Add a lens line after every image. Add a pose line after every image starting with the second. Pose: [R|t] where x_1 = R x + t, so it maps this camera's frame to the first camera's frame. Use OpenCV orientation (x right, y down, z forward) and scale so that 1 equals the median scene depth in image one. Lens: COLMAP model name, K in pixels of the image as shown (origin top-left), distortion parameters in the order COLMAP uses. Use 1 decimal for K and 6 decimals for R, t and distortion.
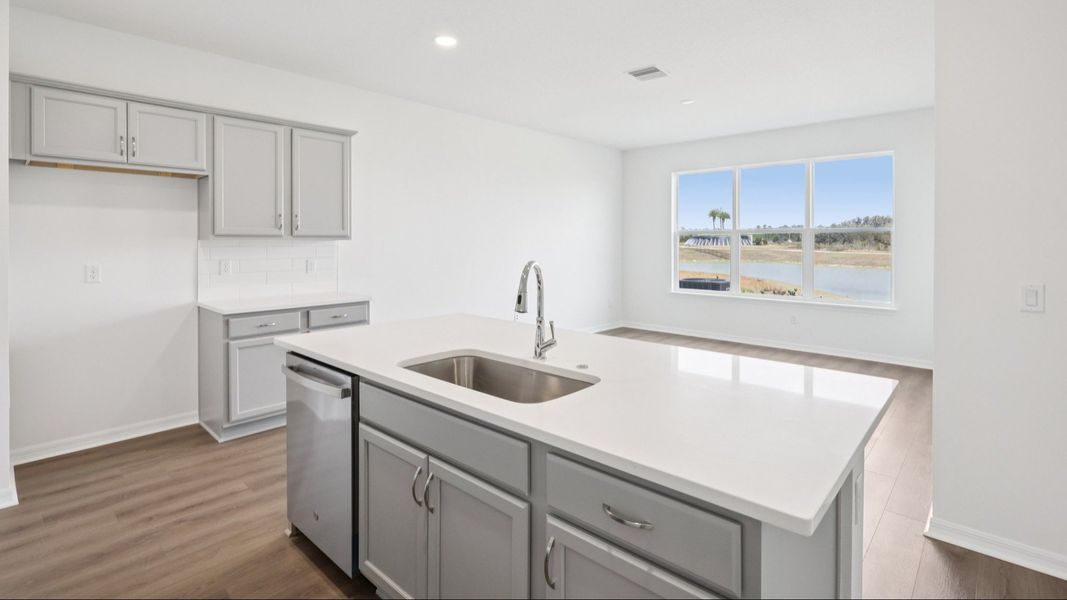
lens RADIAL K [[499.4, 0, 537.1], [0, 499.4, 242.7], [0, 0, 1]] dist [-0.001238, -0.000328]
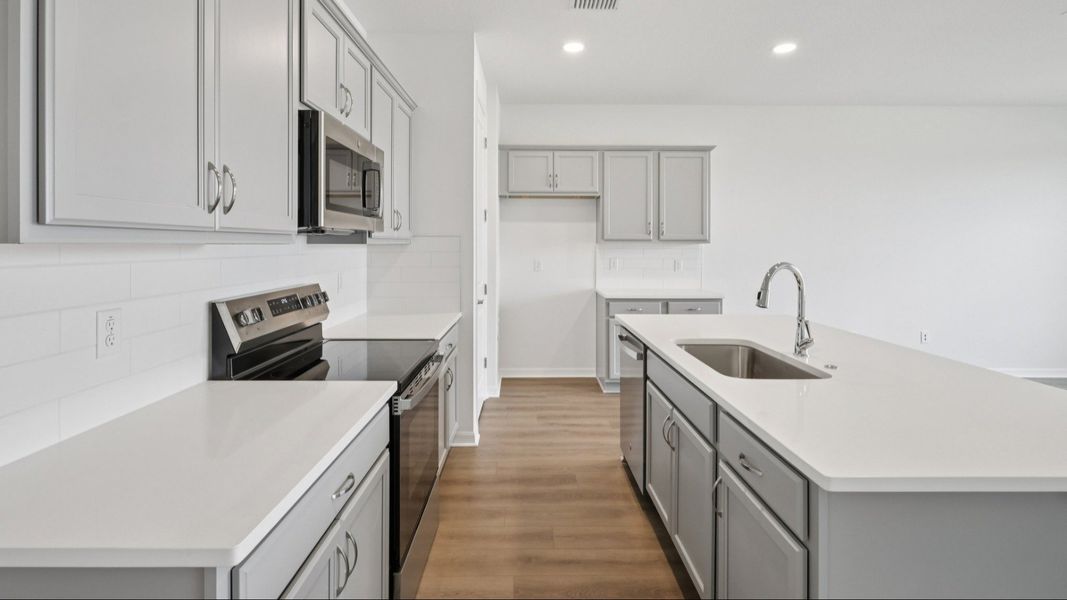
lens RADIAL K [[500.4, 0, 530.4], [0, 500.4, 246.2], [0, 0, 1]] dist [-0.002070, -0.000313]
pose [[0.686392, 0.004856, -0.727215, 0.220296], [-0.005061, 0.999985, 0.001900, 0.000536], [0.727214, 0.002377, 0.686407, -0.081457]]
